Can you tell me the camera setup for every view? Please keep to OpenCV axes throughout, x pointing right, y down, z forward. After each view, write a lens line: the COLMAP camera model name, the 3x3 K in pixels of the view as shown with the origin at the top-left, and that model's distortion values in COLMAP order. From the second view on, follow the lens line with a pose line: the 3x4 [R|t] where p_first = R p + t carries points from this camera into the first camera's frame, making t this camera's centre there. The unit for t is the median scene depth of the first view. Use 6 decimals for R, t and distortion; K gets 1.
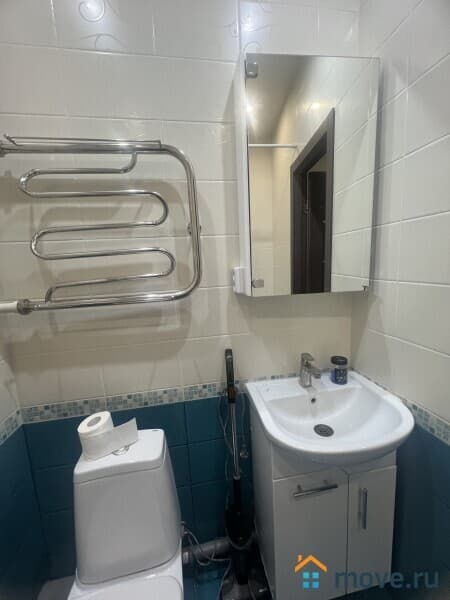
lens RADIAL K [[240.6, 0, 224.6], [0, 240.6, 297.7], [0, 0, 1]] dist [-0.001714, -0.000022]
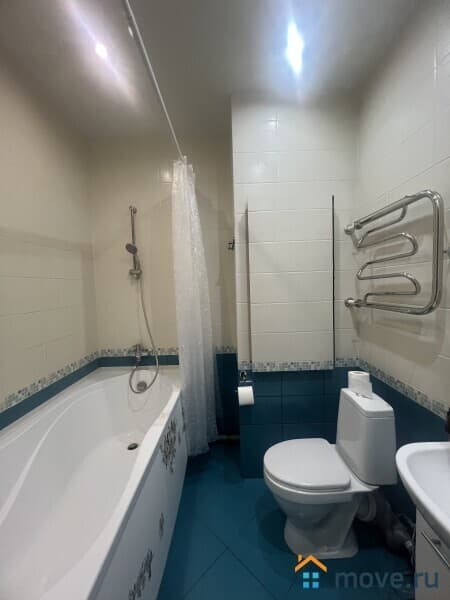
lens RADIAL K [[240.8, 0, 226.8], [0, 240.8, 299.4], [0, 0, 1]] dist [-0.002787, 0.000240]
pose [[-0.163382, 0.112099, -0.980174, 1.116905], [-0.106410, 0.985725, 0.130471, -0.119370], [0.980807, 0.125617, -0.149121, 0.228808]]
